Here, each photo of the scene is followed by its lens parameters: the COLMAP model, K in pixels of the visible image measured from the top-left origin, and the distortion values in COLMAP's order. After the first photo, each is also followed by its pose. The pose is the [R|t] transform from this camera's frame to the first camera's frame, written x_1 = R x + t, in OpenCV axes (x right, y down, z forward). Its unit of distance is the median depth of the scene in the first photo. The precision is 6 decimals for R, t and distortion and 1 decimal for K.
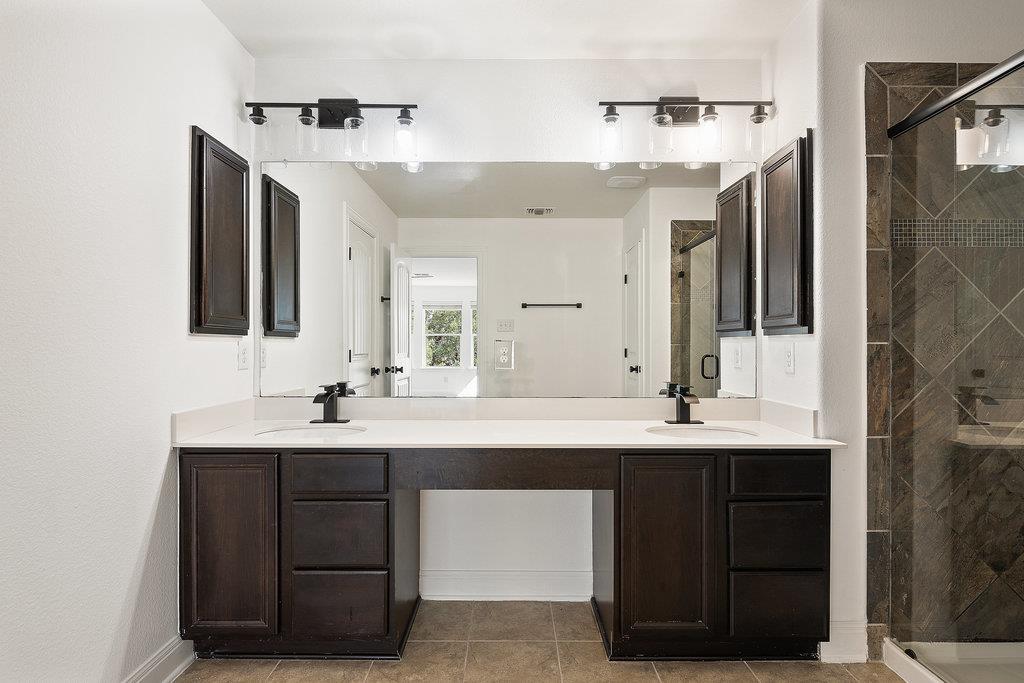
lens RADIAL K [[539.8, 0, 507.5], [0, 539.8, 342.8], [0, 0, 1]] dist [-0.006612, -0.002432]
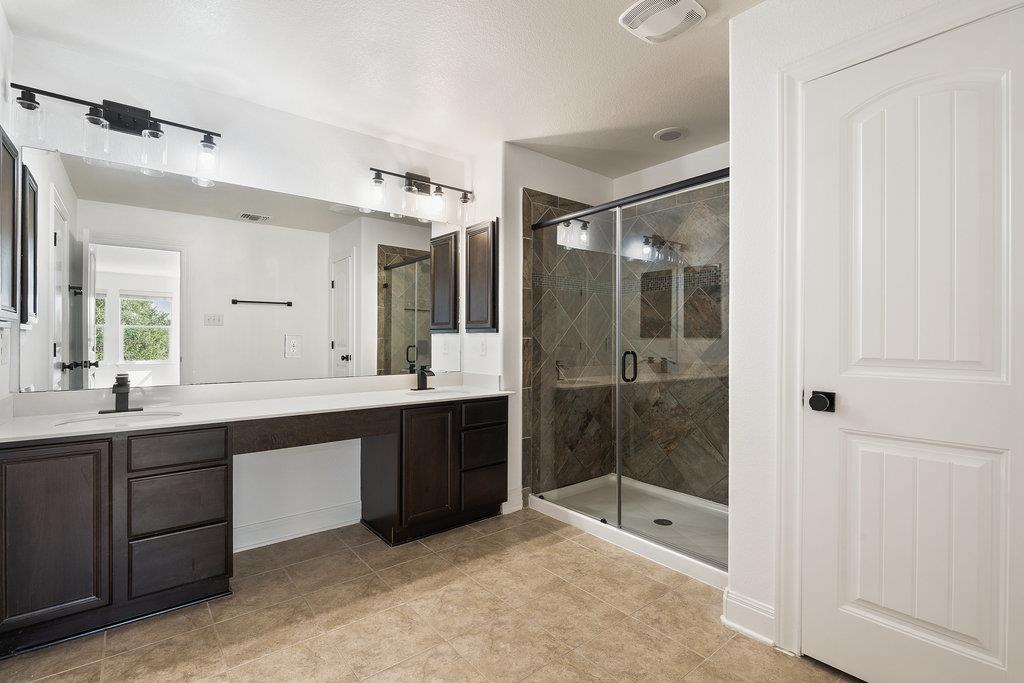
lens RADIAL K [[469.1, 0, 520.4], [0, 469.1, 336.8], [0, 0, 1]] dist [-0.005089, -0.002291]
pose [[0.766397, 0.003767, 0.642356, -0.366708], [-0.004559, 0.999990, -0.000425, -0.002693], [-0.642351, -0.002603, 0.766406, -0.233002]]
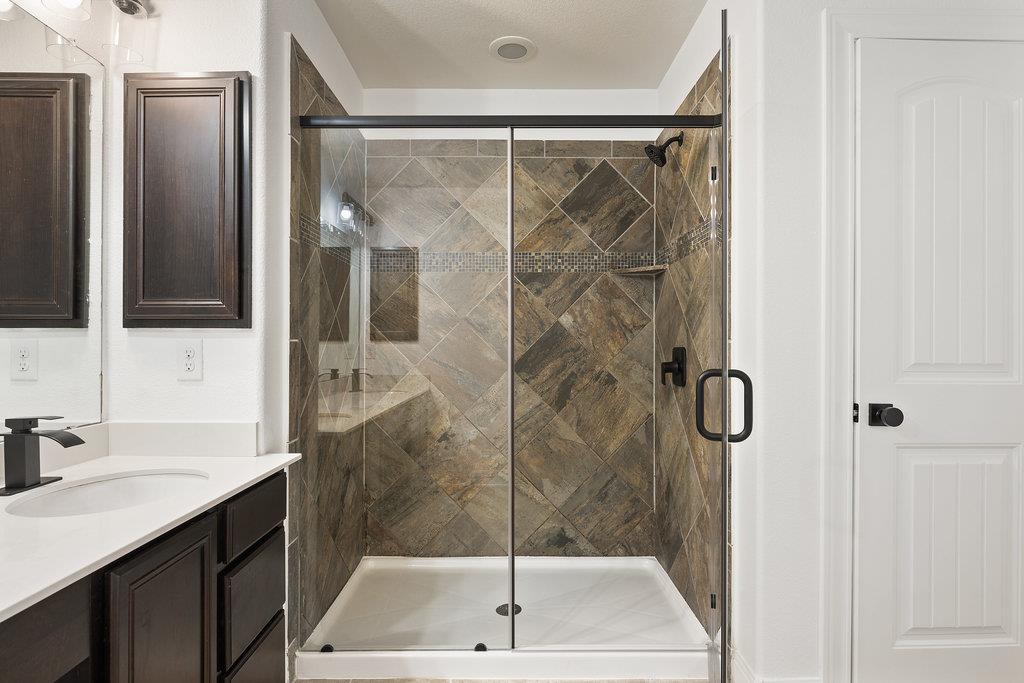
lens RADIAL K [[539.8, 0, 511.2], [0, 539.8, 343.7], [0, 0, 1]] dist [-0.006612, -0.002432]
pose [[-0.008719, 0.000605, 0.999962, -0.240097], [-0.005882, 0.999982, -0.000656, 0.004187], [-0.999945, -0.005887, -0.008715, 0.602002]]
